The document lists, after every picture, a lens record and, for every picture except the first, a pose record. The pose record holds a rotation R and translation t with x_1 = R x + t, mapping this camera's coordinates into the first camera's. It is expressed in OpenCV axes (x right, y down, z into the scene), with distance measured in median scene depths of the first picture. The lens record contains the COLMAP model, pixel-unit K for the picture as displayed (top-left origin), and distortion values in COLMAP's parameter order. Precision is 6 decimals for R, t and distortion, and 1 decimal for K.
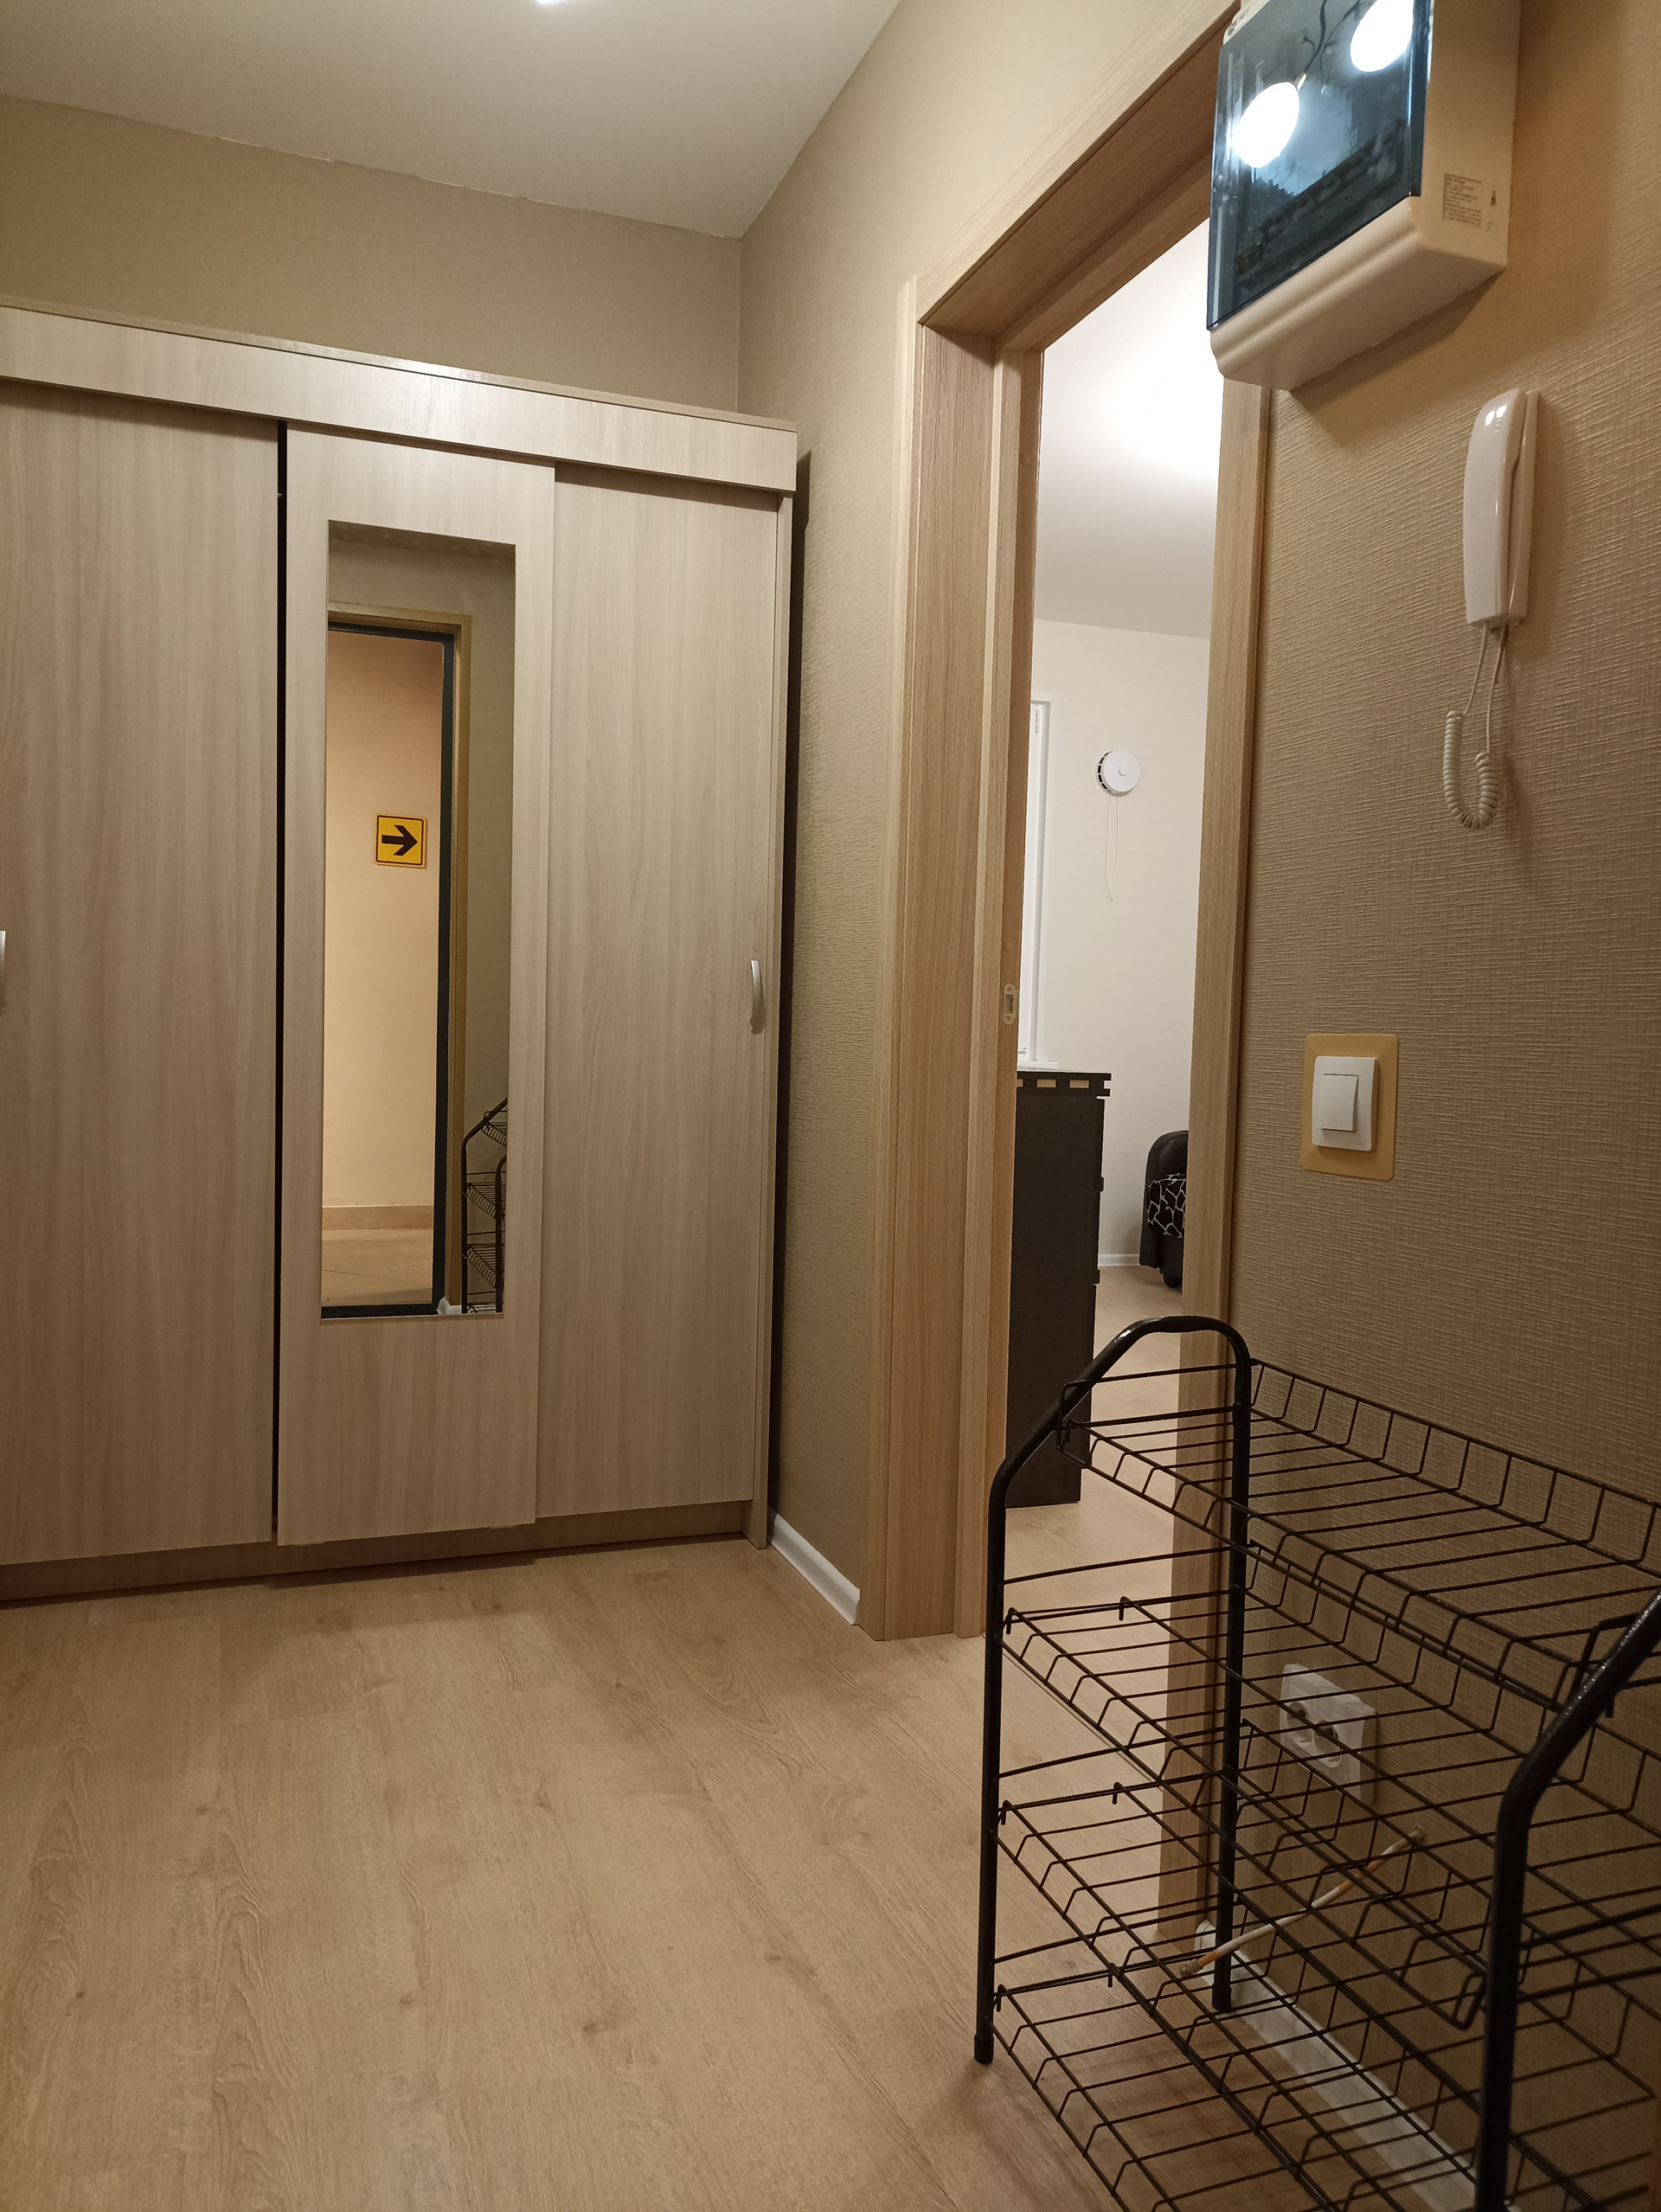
lens RADIAL K [[1625.4, 0, 829.0], [0, 1625.4, 1097.6], [0, 0, 1]] dist [0.035325, -0.026536]
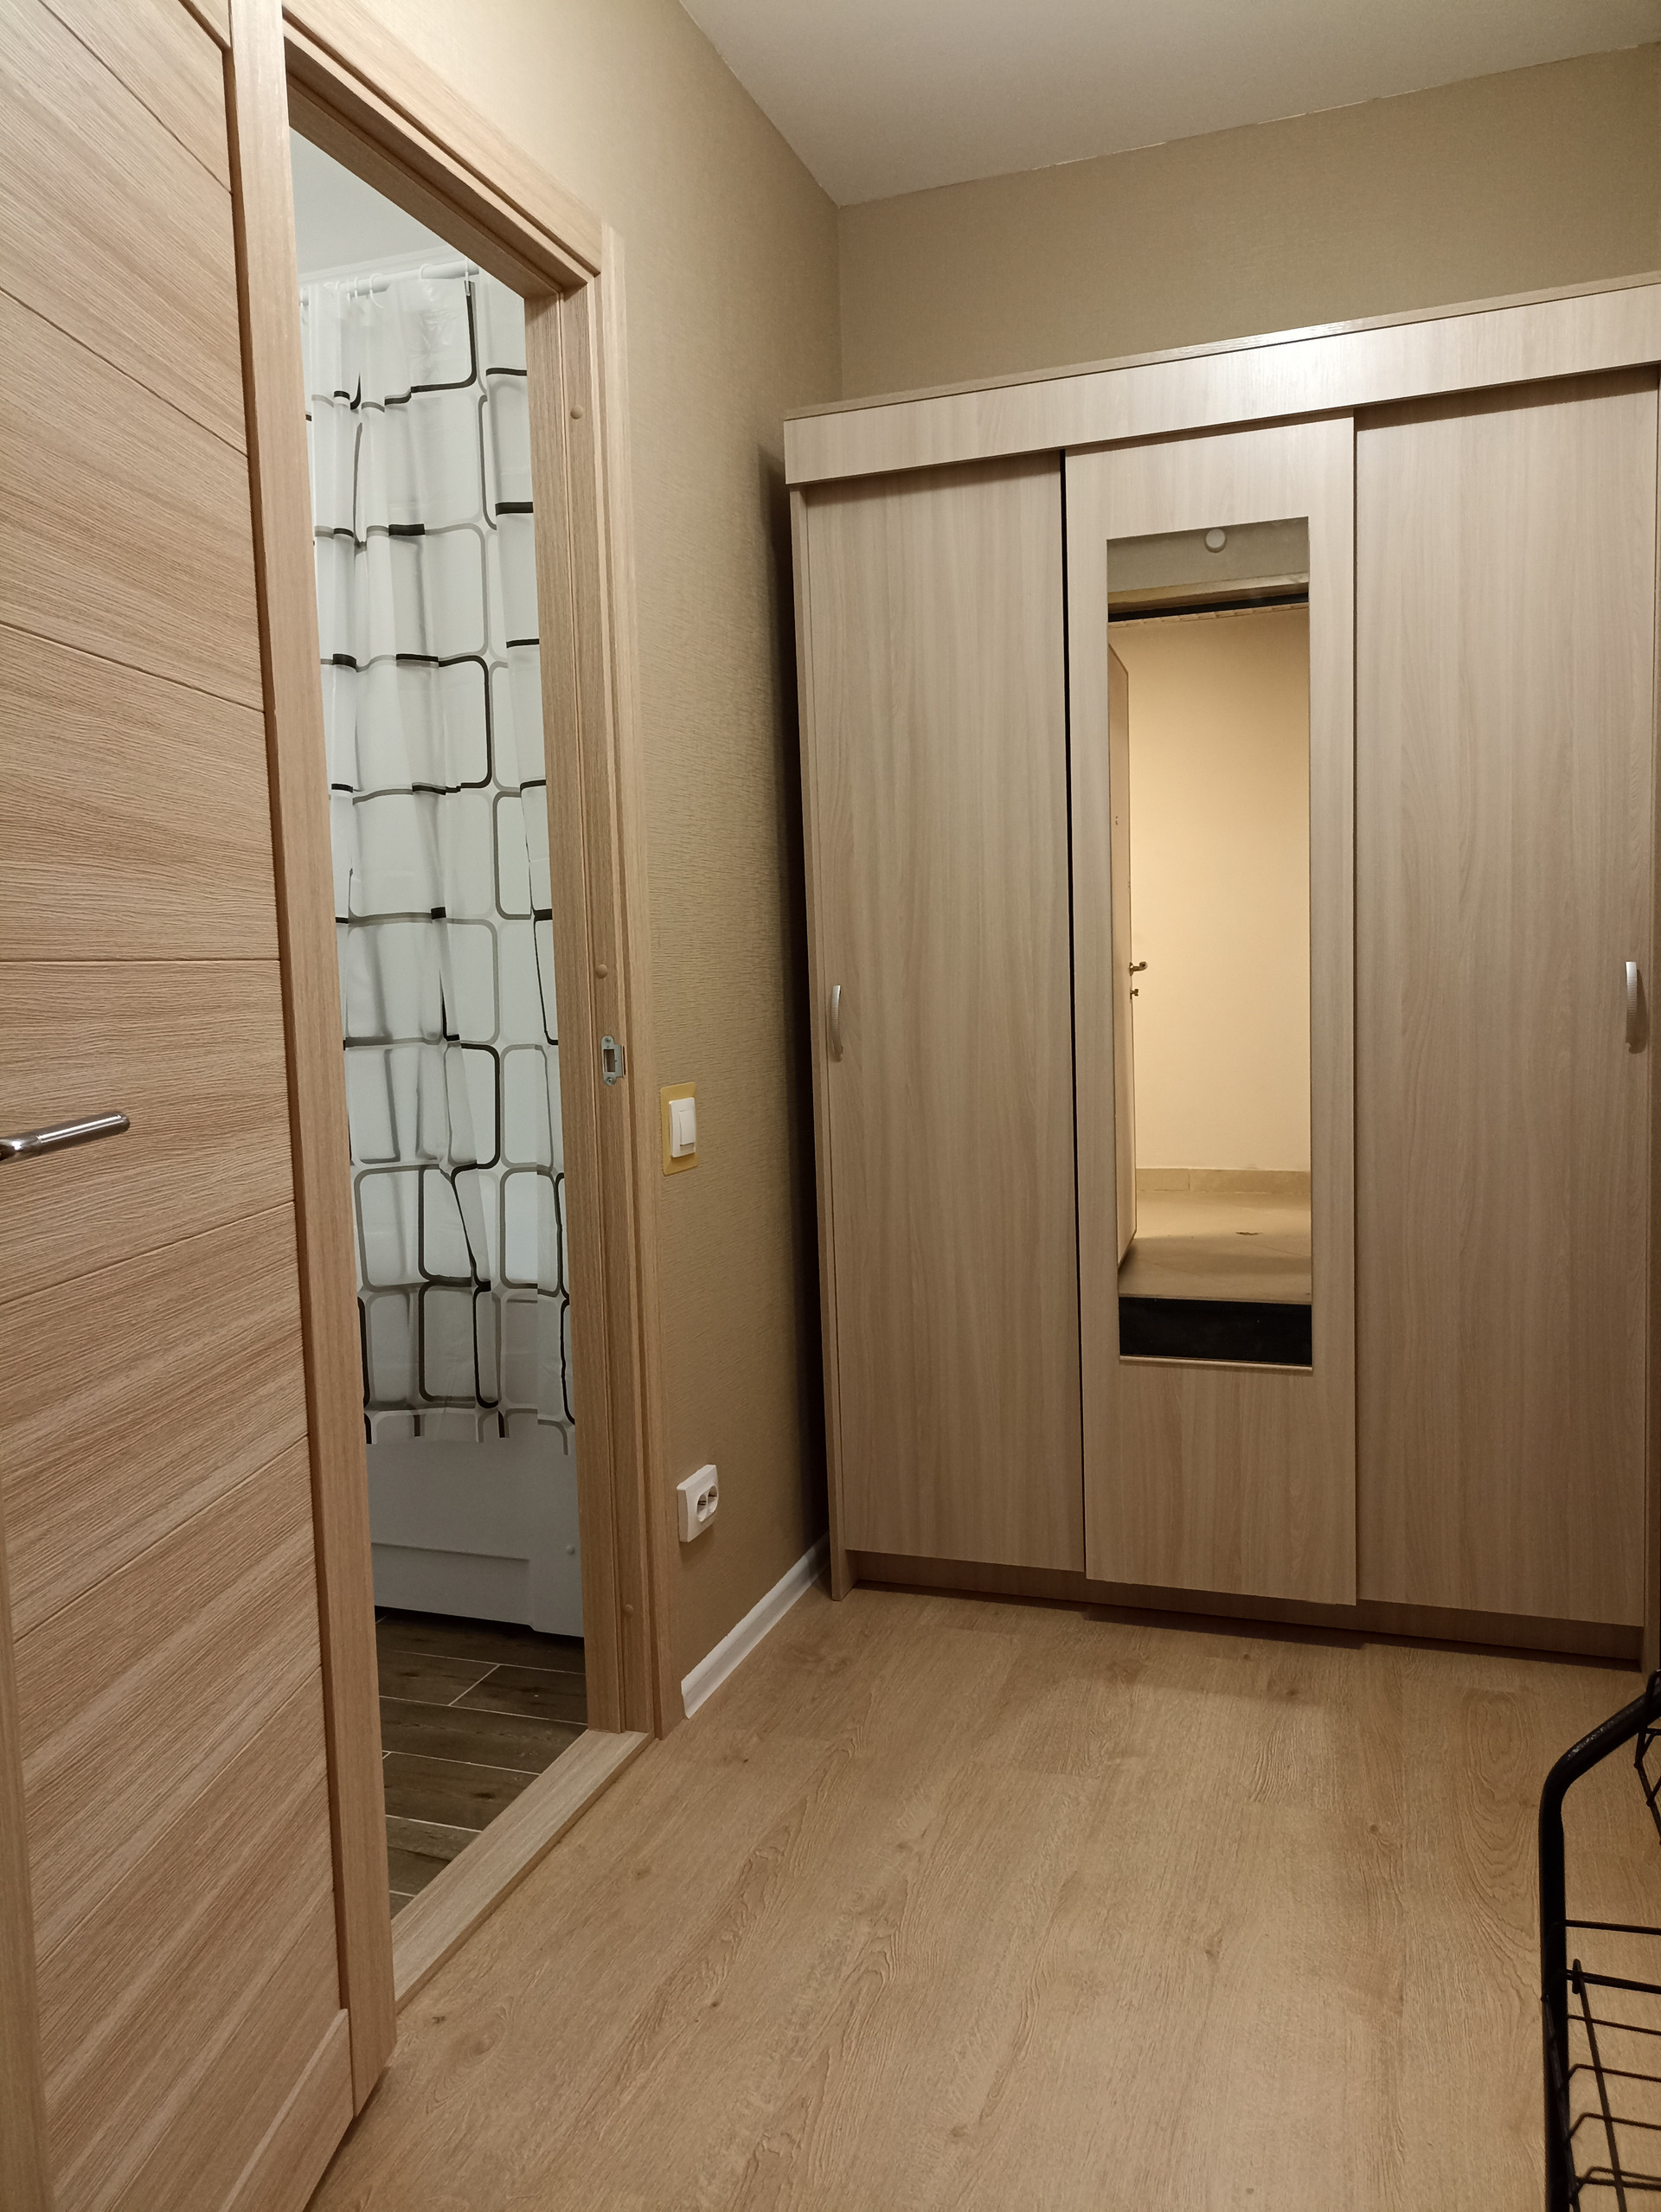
lens RADIAL K [[1625.4, 0, 829.0], [0, 1625.4, 1097.6], [0, 0, 1]] dist [0.035325, -0.026536]
pose [[0.767973, 0.002320, -0.640478, 0.188567], [0.020790, 0.999376, 0.028547, -0.055211], [0.640145, -0.035239, 0.767446, 0.143616]]
